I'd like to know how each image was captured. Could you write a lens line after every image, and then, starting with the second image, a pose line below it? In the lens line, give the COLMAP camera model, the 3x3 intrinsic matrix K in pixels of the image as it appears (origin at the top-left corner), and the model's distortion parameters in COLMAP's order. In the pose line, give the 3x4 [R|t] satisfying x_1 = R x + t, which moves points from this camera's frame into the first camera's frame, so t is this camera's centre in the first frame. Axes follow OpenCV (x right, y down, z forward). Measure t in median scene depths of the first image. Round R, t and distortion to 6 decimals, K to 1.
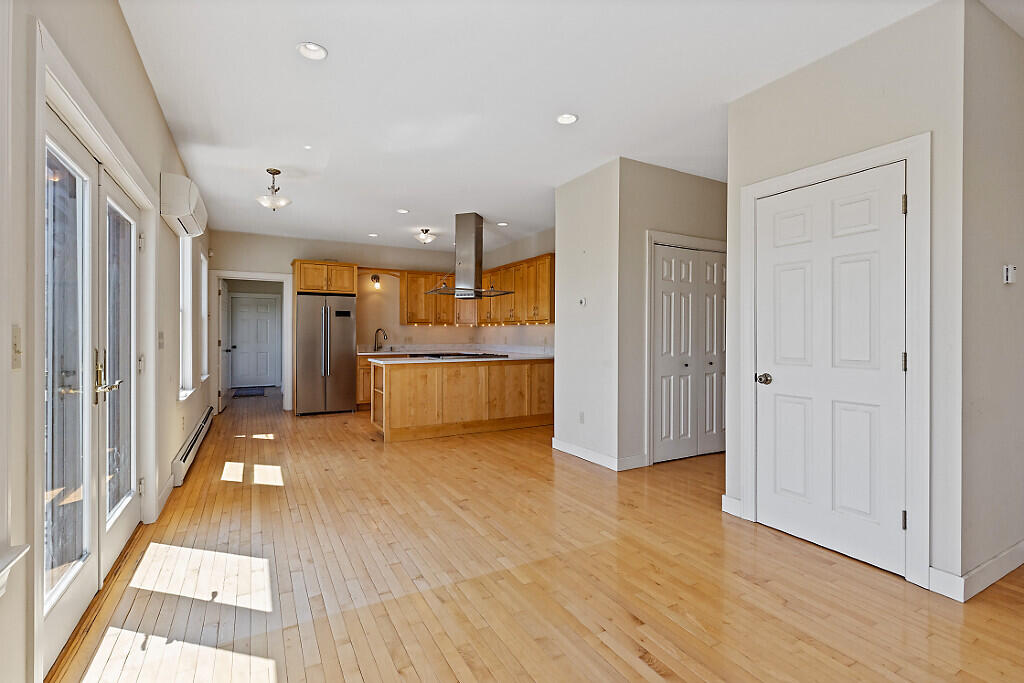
lens RADIAL K [[467.6, 0, 502.8], [0, 467.6, 335.5], [0, 0, 1]] dist [0.002365, -0.000578]
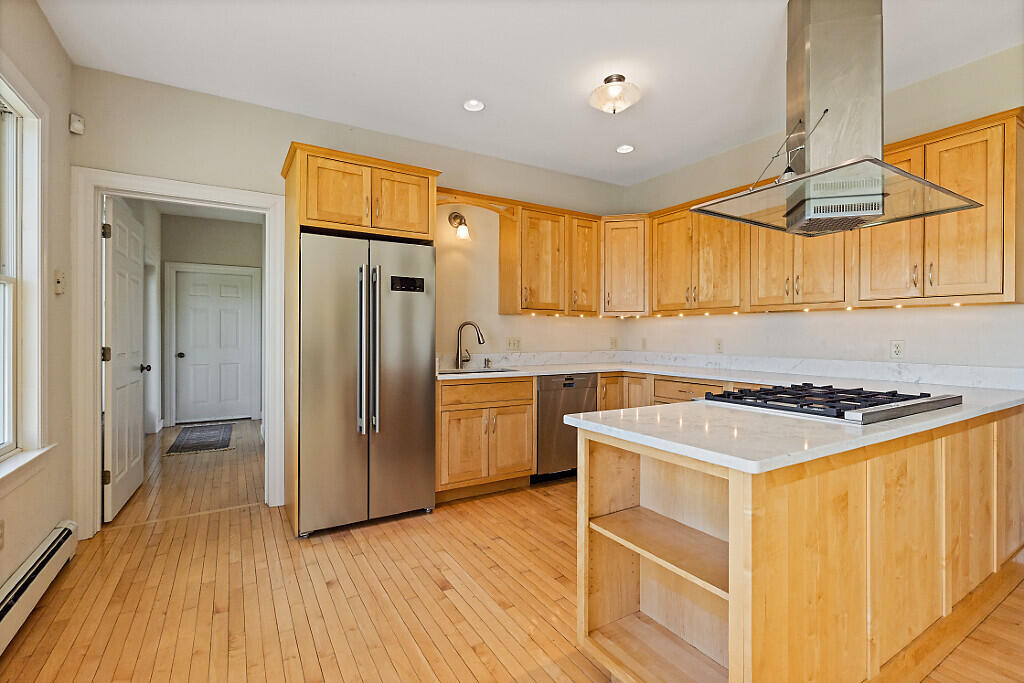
lens RADIAL K [[467.6, 0, 502.0], [0, 467.6, 338.3], [0, 0, 1]] dist [0.002365, -0.000578]
pose [[0.999511, 0.000953, 0.031239, -0.318850], [-0.001138, 0.999982, 0.005889, -0.000318], [-0.031233, -0.005922, 0.999495, 0.679262]]
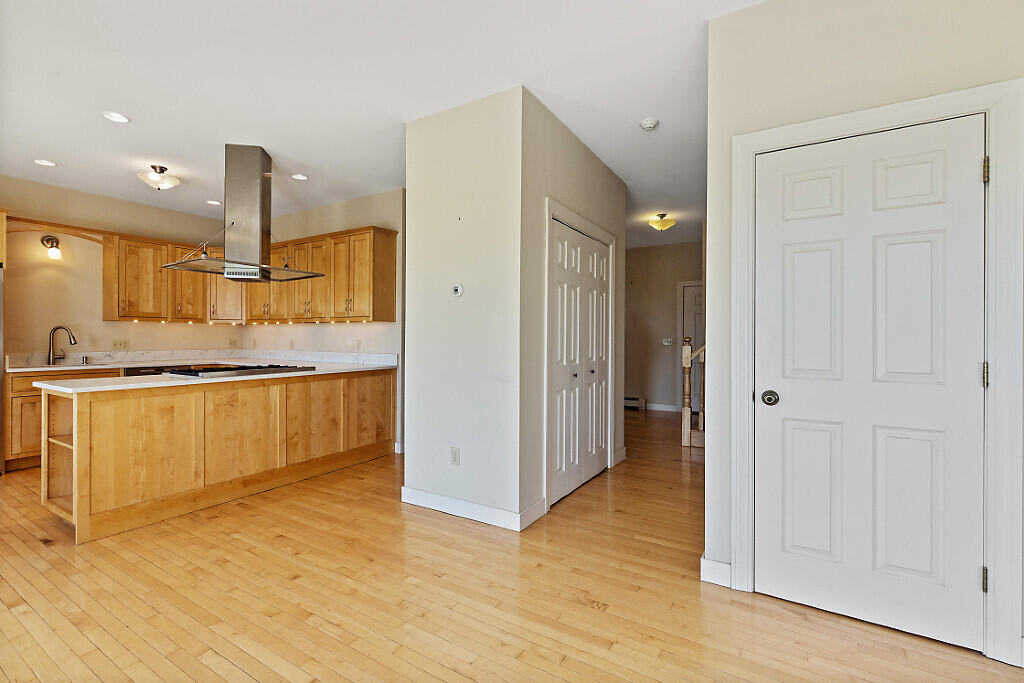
lens RADIAL K [[467.6, 0, 508.3], [0, 467.6, 336.8], [0, 0, 1]] dist [0.002365, -0.000578]
pose [[0.871252, 0.000597, 0.490836, -0.077497], [-0.000540, 1.000000, -0.000258, -0.001794], [-0.490837, -0.000040, 0.871252, 0.266061]]
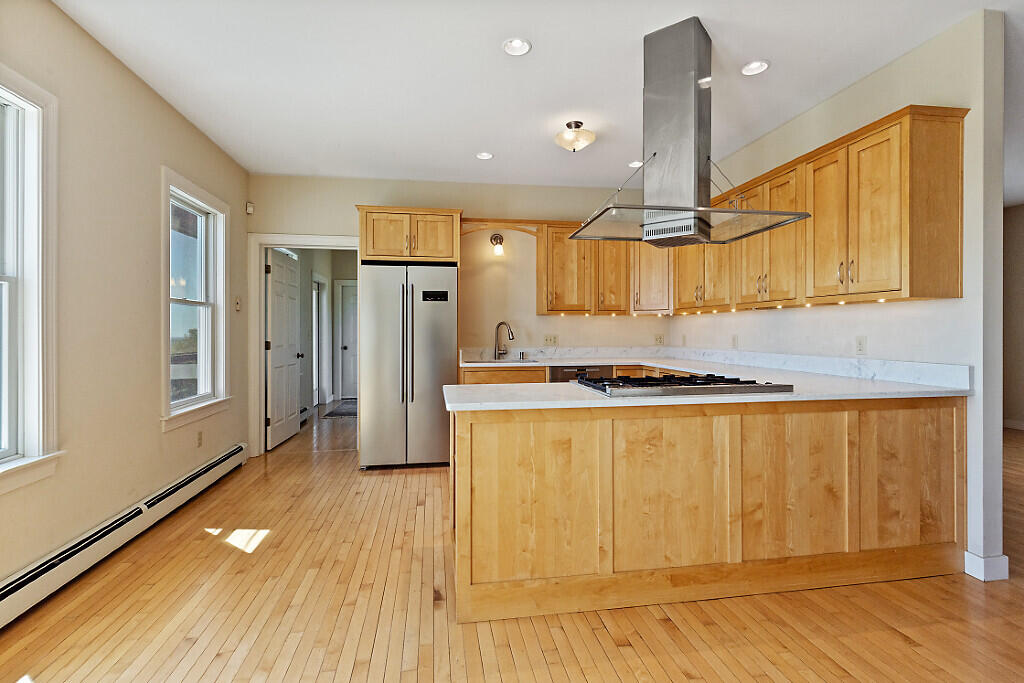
lens RADIAL K [[467.6, 0, 503.6], [0, 467.6, 335.9], [0, 0, 1]] dist [0.002365, -0.000578]
pose [[0.941339, -0.002306, -0.337455, -0.078309], [0.005154, 0.999958, 0.007544, -0.001334], [0.337423, -0.008841, 0.941312, 0.571762]]
